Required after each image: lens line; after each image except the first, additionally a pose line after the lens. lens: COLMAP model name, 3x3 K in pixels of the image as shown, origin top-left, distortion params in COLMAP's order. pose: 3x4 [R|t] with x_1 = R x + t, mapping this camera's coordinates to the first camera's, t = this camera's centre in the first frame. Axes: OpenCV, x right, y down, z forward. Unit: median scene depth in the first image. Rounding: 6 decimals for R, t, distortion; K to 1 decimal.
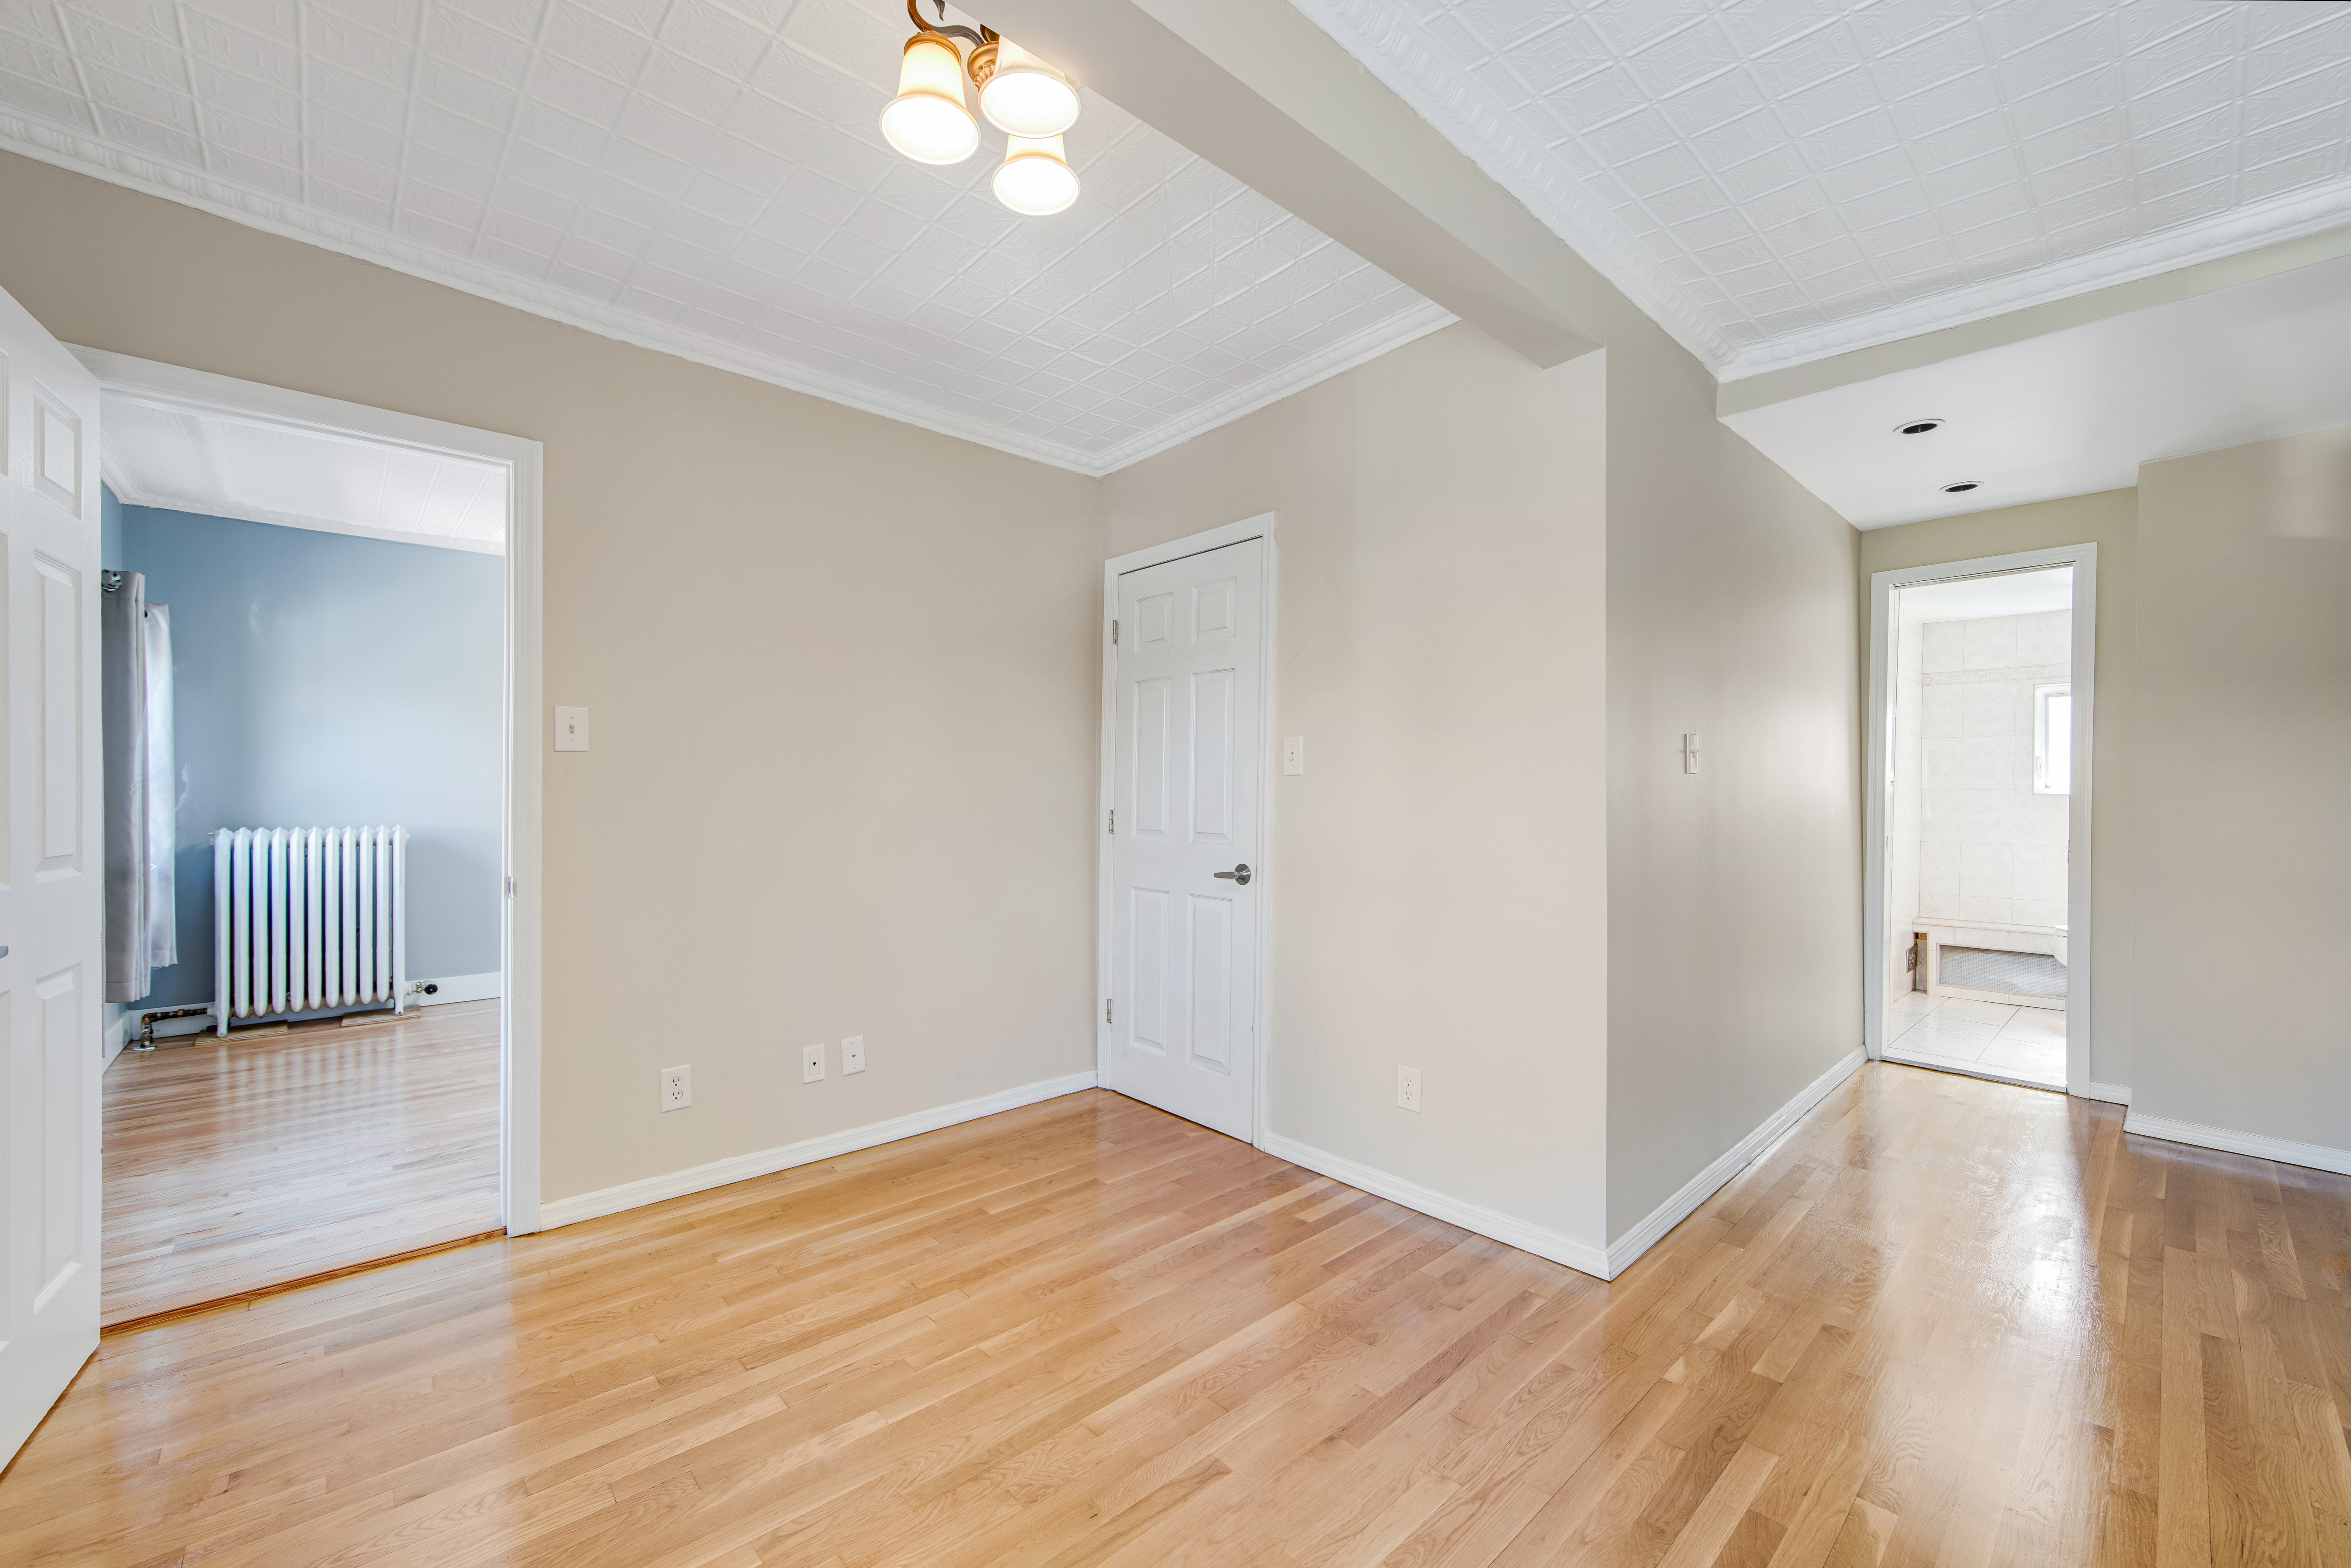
lens RADIAL K [[930.6, 0, 1179.1], [0, 930.6, 790.2], [0, 0, 1]] dist [-0.009677, 0.000999]
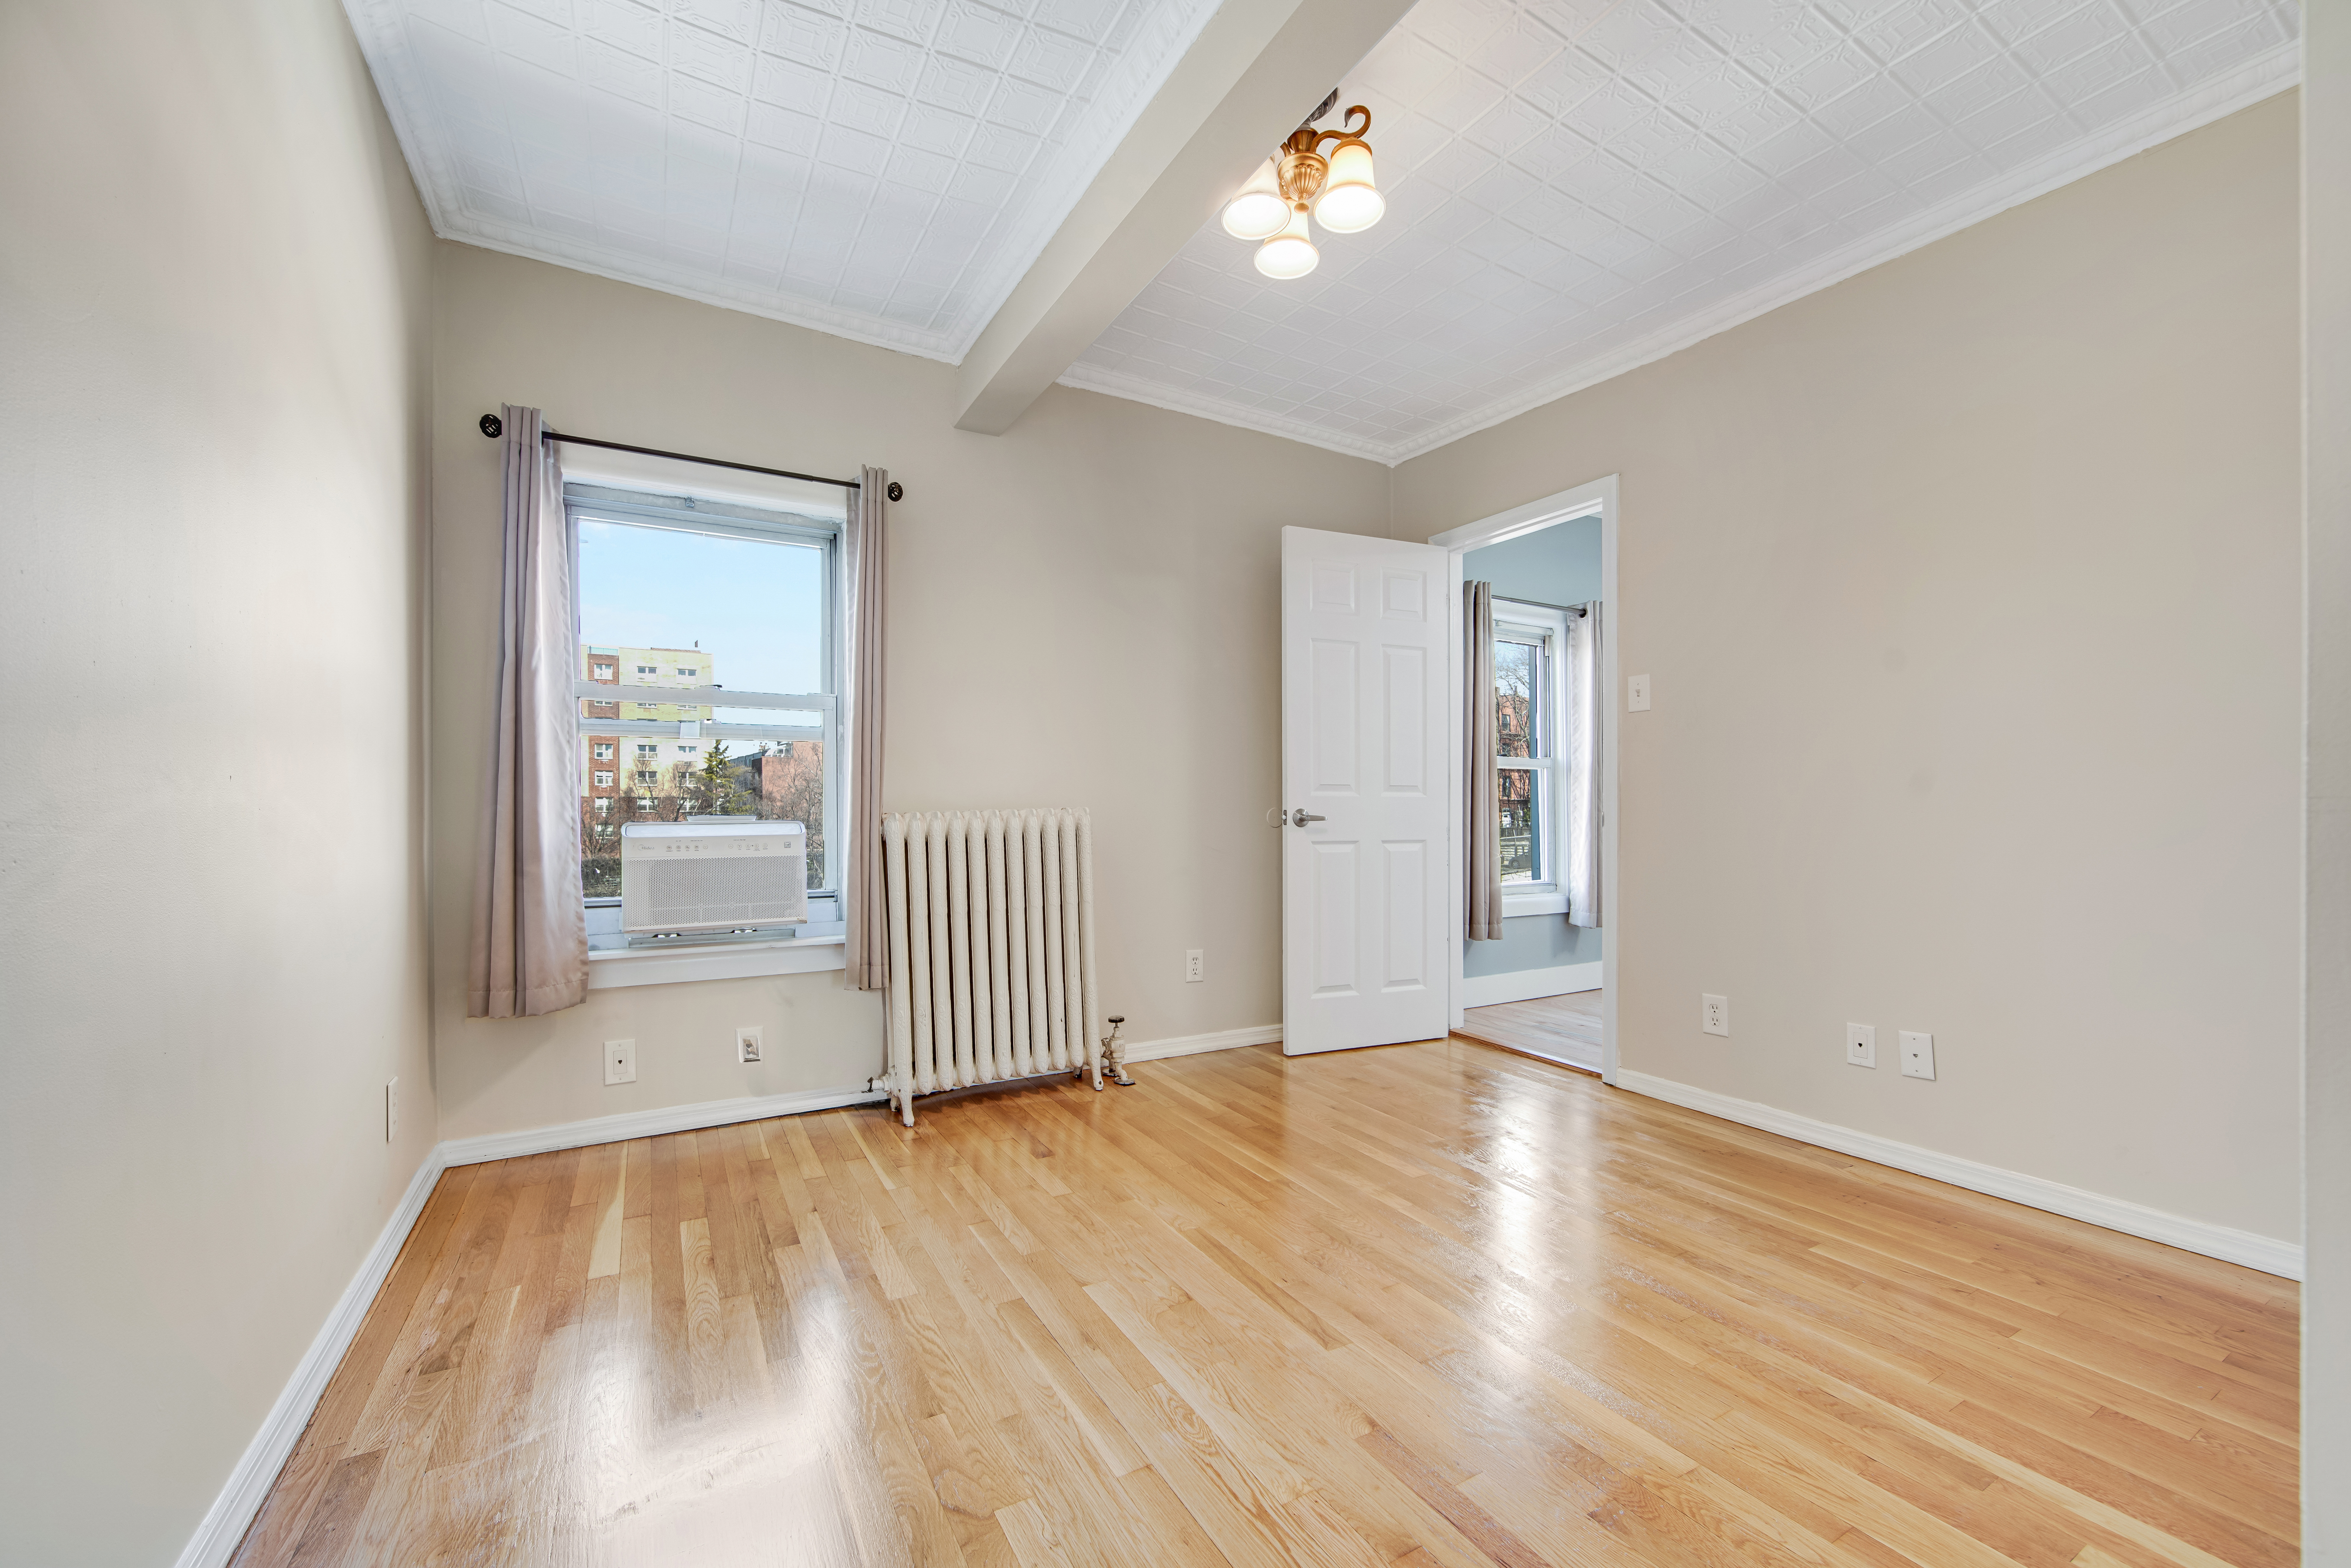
lens RADIAL K [[930.6, 0, 1180.4], [0, 930.6, 805.0], [0, 0, 1]] dist [-0.009677, 0.000999]
pose [[-0.211791, -0.006859, -0.977291, 0.666893], [0.000493, 0.999974, -0.007125, 0.089477], [0.977315, -0.001991, -0.211782, 0.649552]]
